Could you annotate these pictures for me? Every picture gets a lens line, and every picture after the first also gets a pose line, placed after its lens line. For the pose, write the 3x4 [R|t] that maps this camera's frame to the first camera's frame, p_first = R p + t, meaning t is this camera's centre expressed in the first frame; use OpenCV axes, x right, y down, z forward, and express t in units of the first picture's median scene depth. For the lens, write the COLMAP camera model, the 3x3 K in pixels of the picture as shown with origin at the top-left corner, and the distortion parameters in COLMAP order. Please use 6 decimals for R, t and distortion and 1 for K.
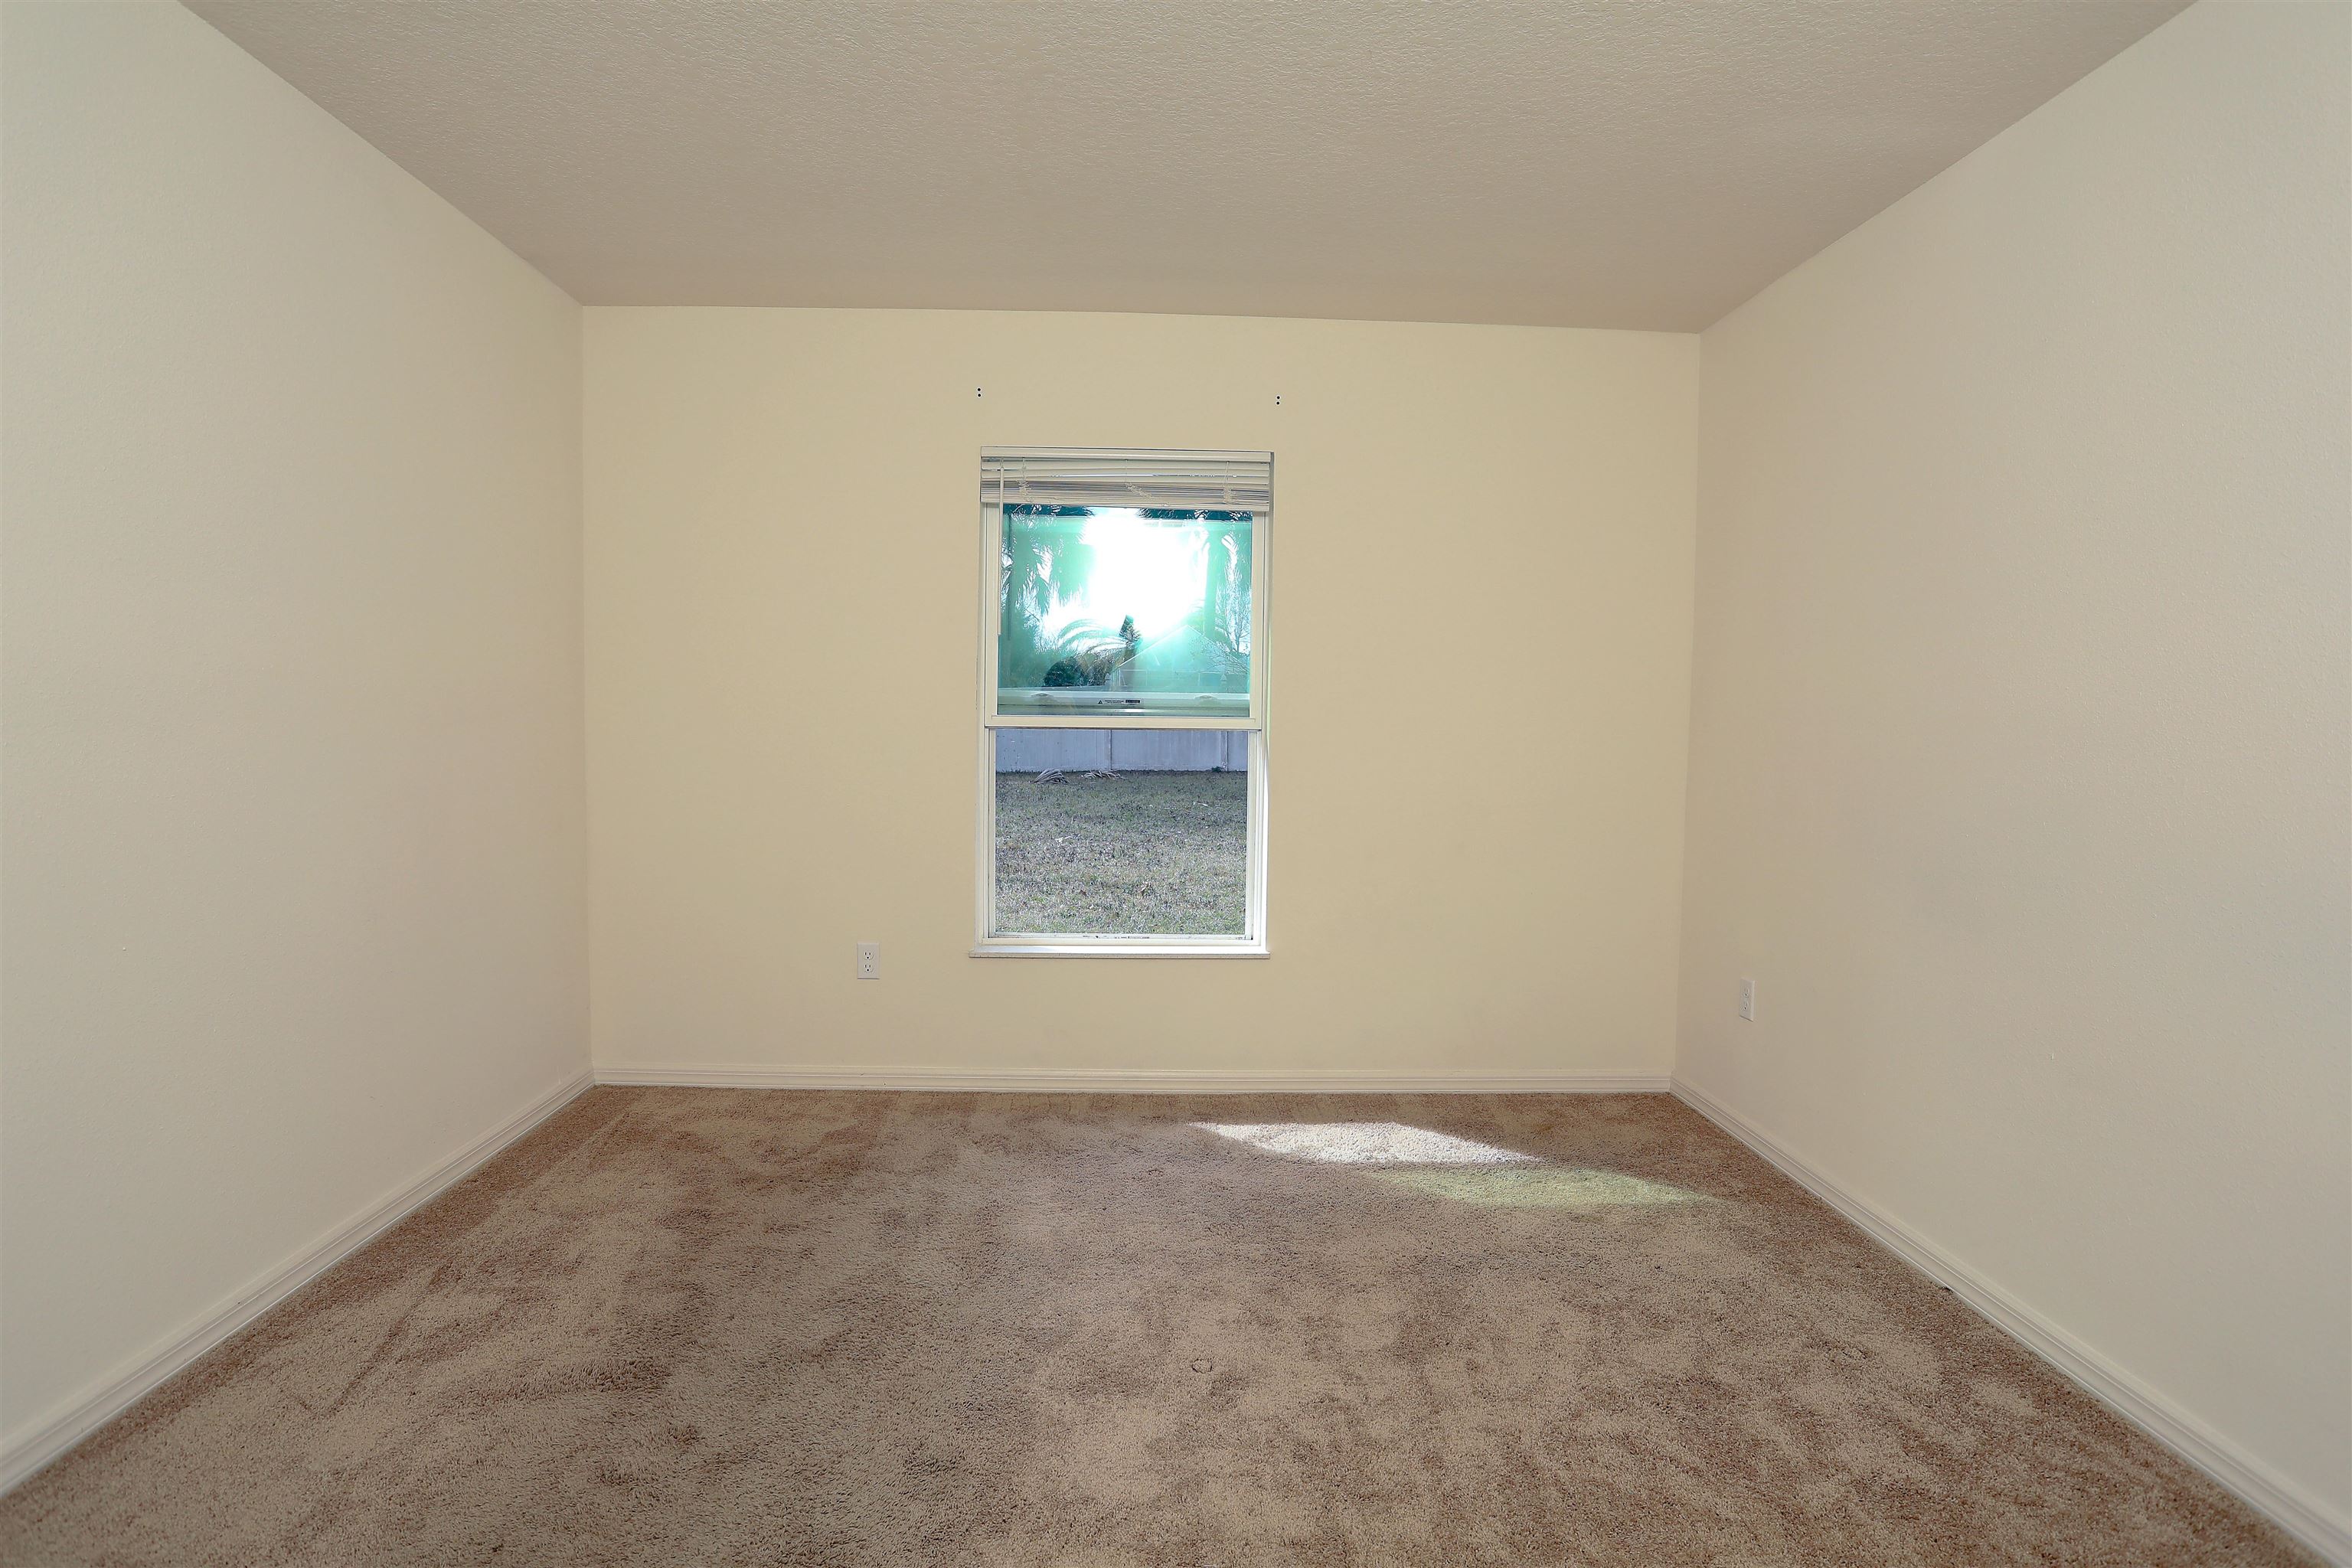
lens RADIAL K [[1214.1, 0, 1171.0], [0, 1214.1, 771.0], [0, 0, 1]] dist [-0.072736, 0.037385]
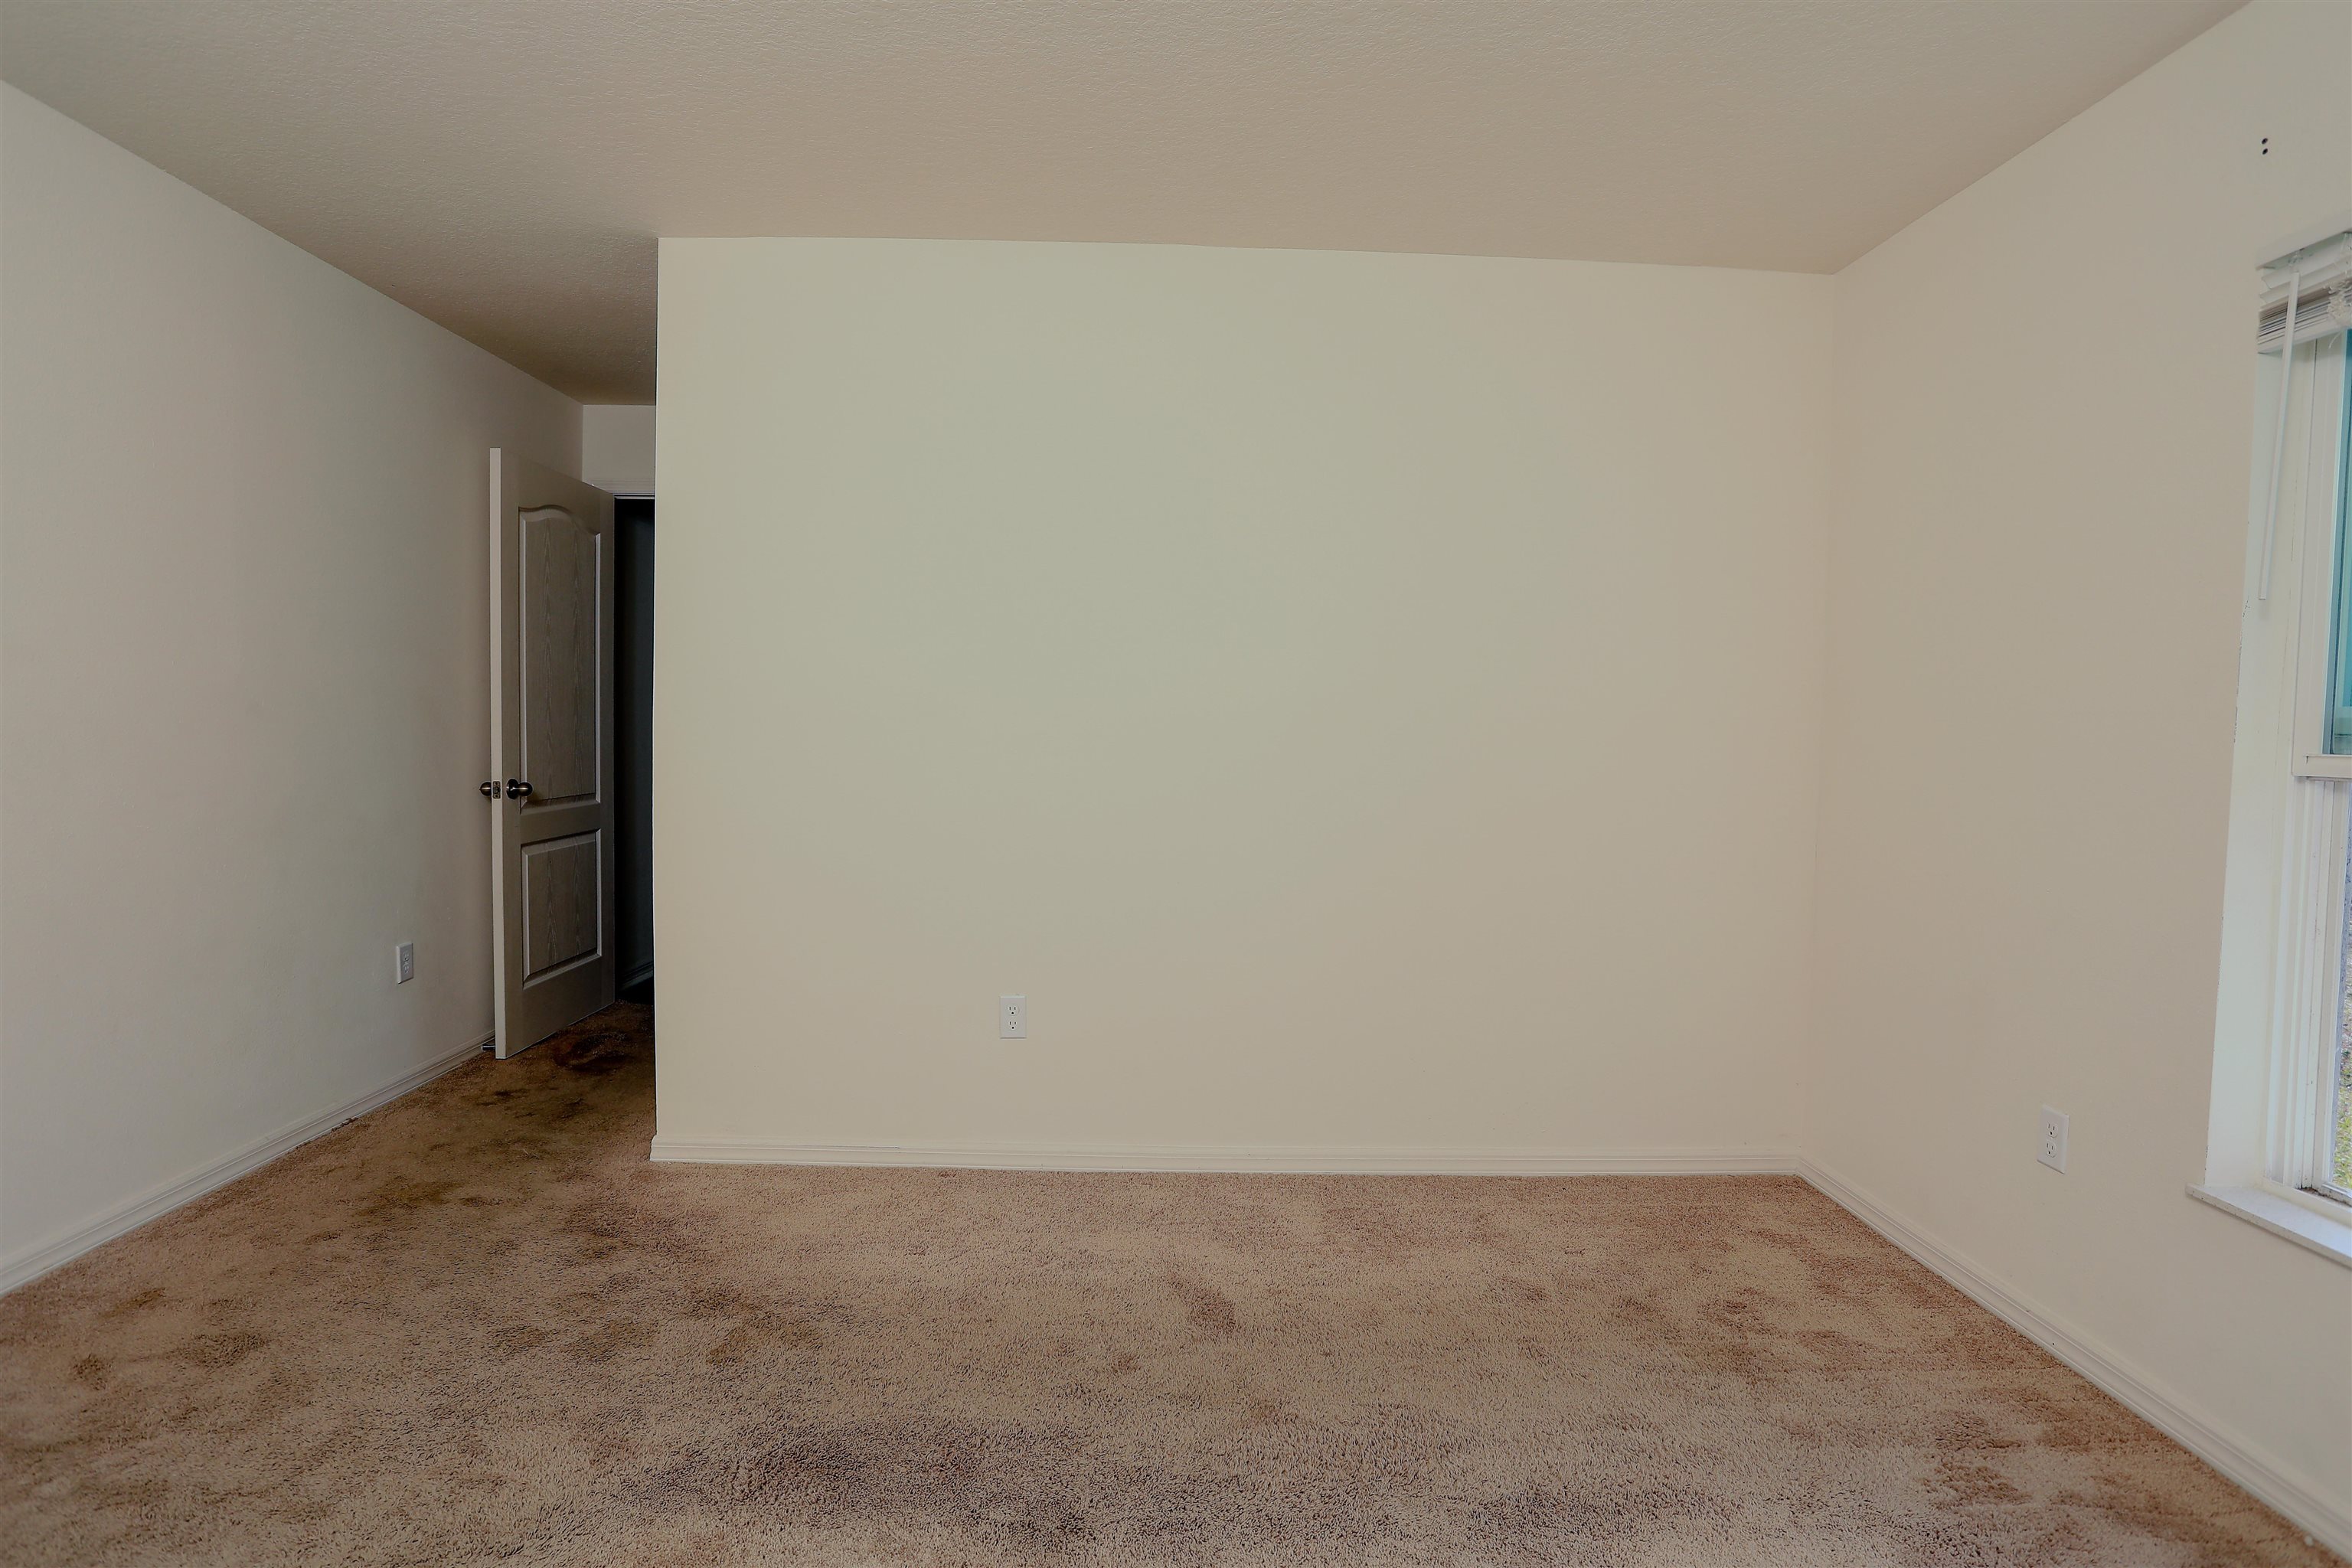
lens RADIAL K [[1214.1, 0, 1171.0], [0, 1214.1, 771.0], [0, 0, 1]] dist [-0.072736, 0.037385]
pose [[-0.013688, 0.034081, -0.999325, 0.420803], [-0.079173, 0.996244, 0.035061, -0.022619], [0.996767, 0.079599, -0.010938, 0.616475]]
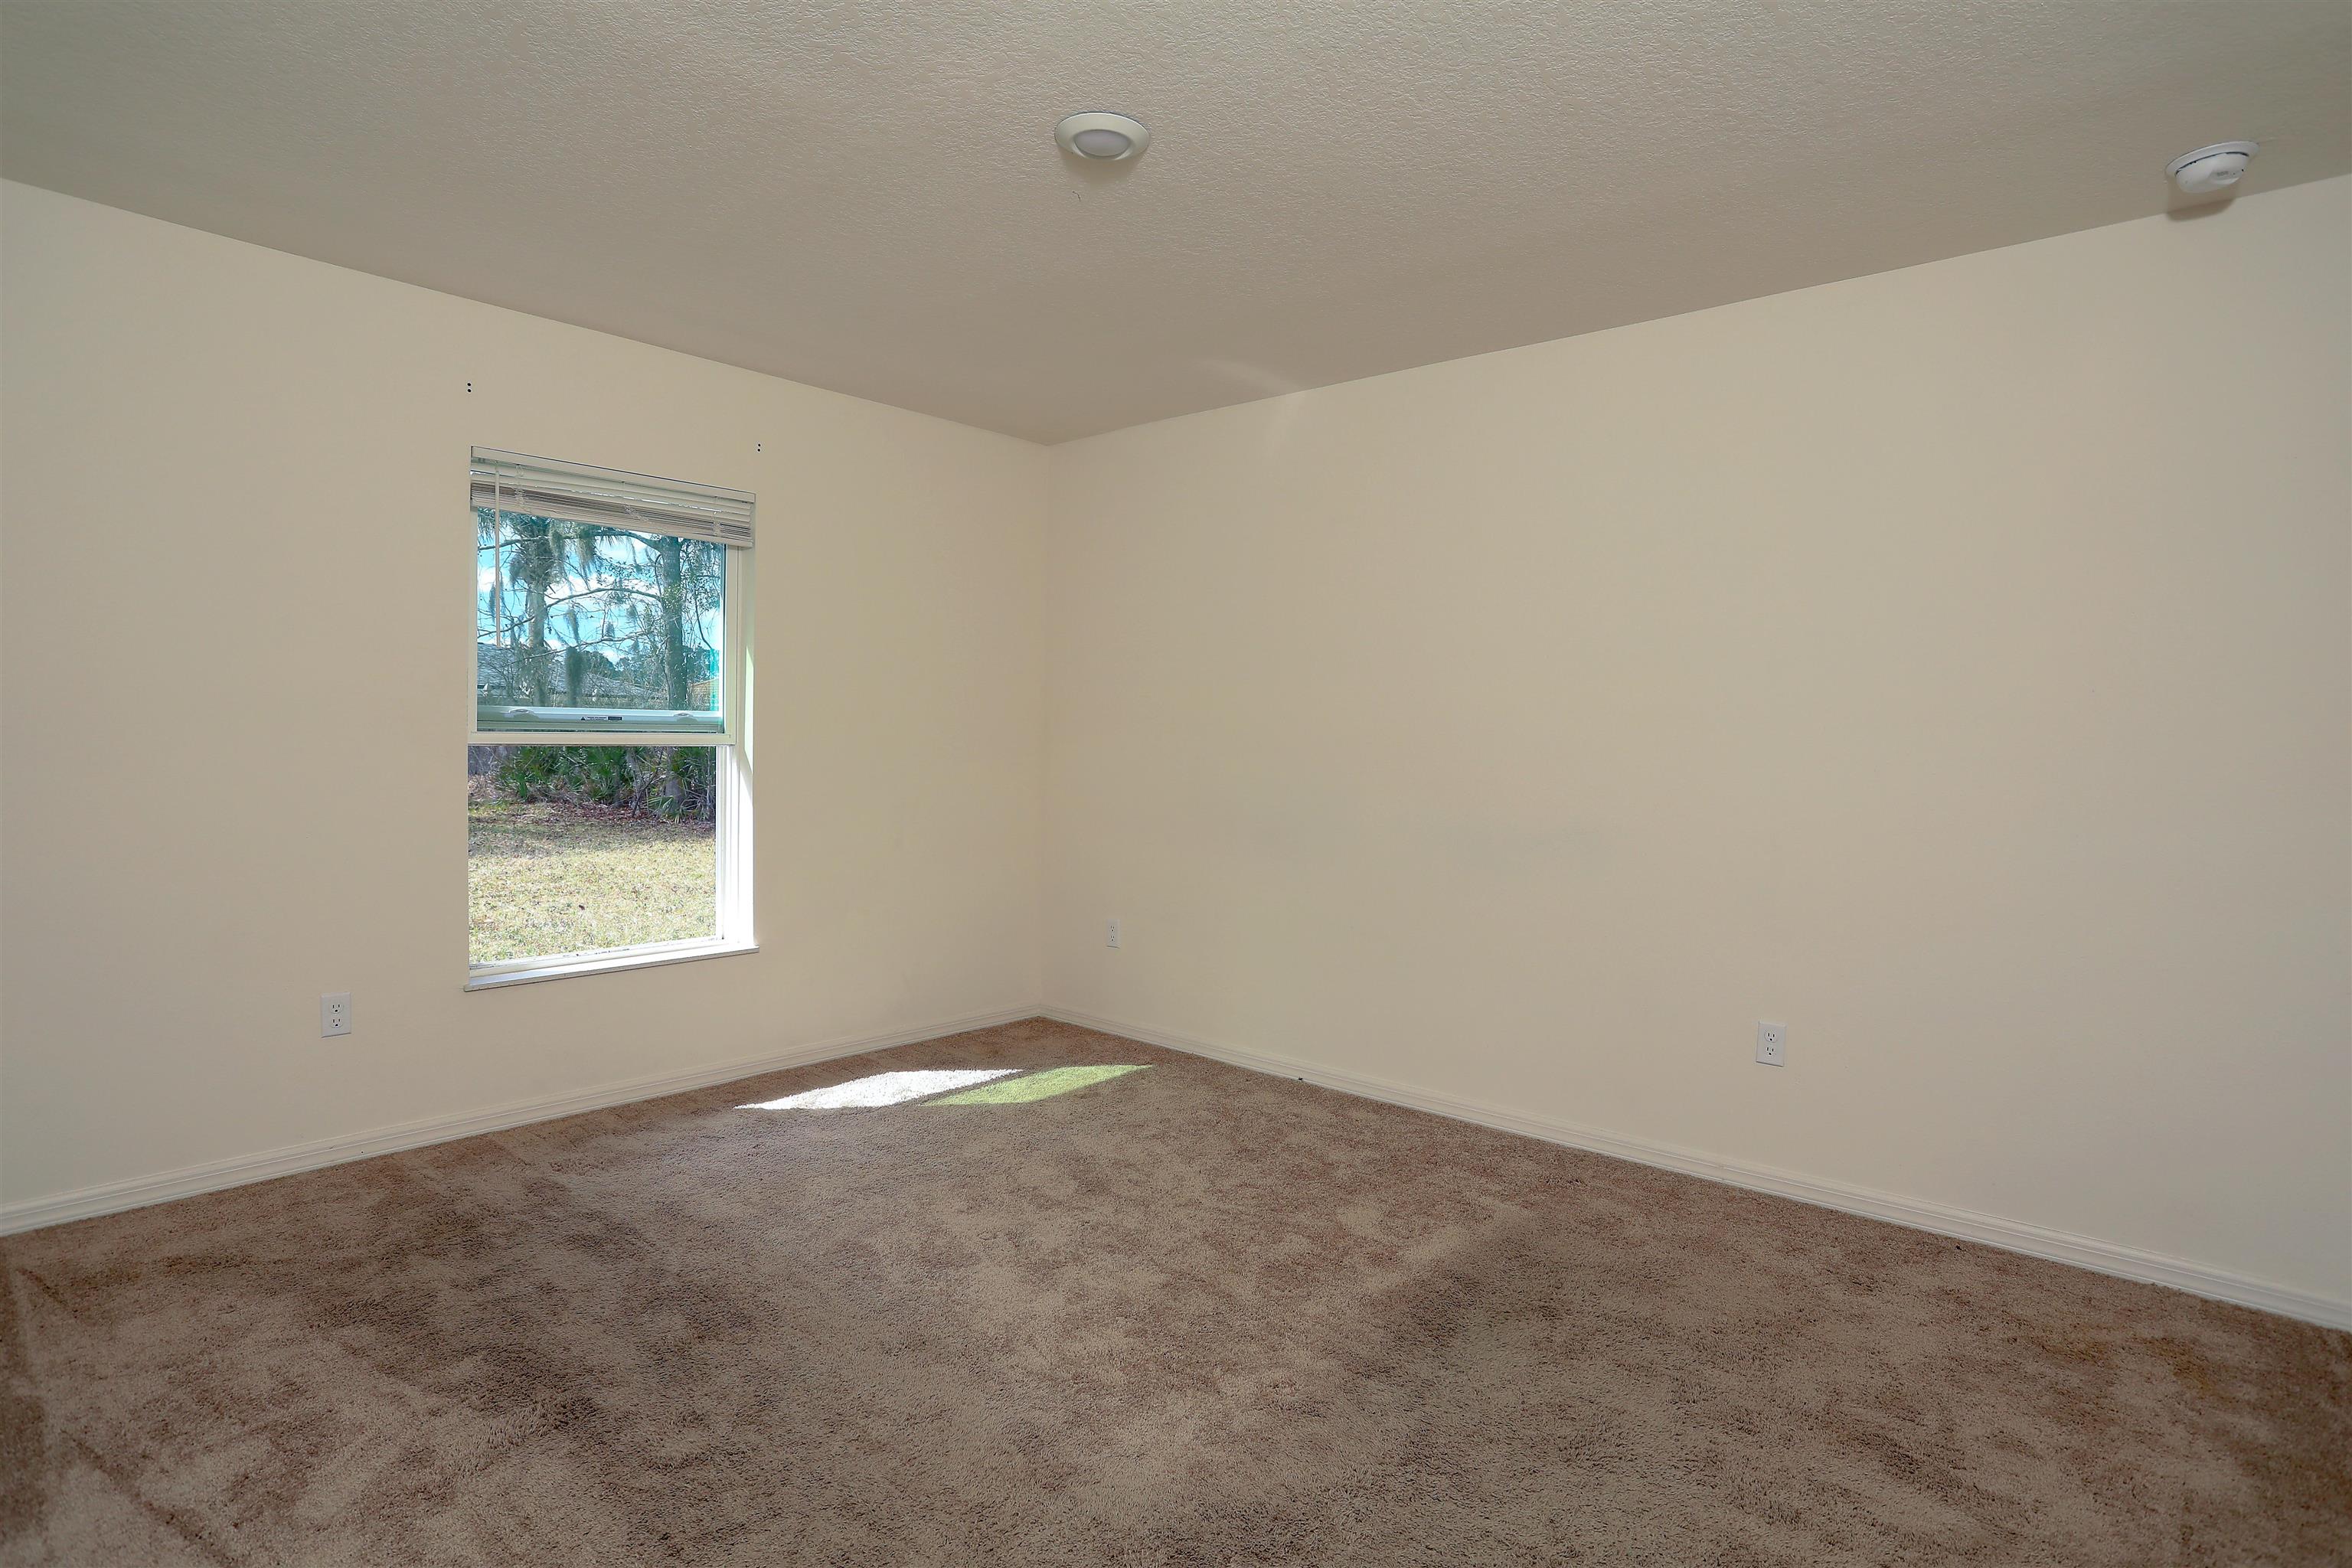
lens RADIAL K [[1214.1, 0, 1171.0], [0, 1214.1, 771.0], [0, 0, 1]] dist [-0.072736, 0.037385]
pose [[0.676358, -0.024521, 0.736164, -0.538133], [0.032012, 0.999480, 0.003880, -0.002267], [-0.735877, 0.020941, 0.676792, -0.023959]]
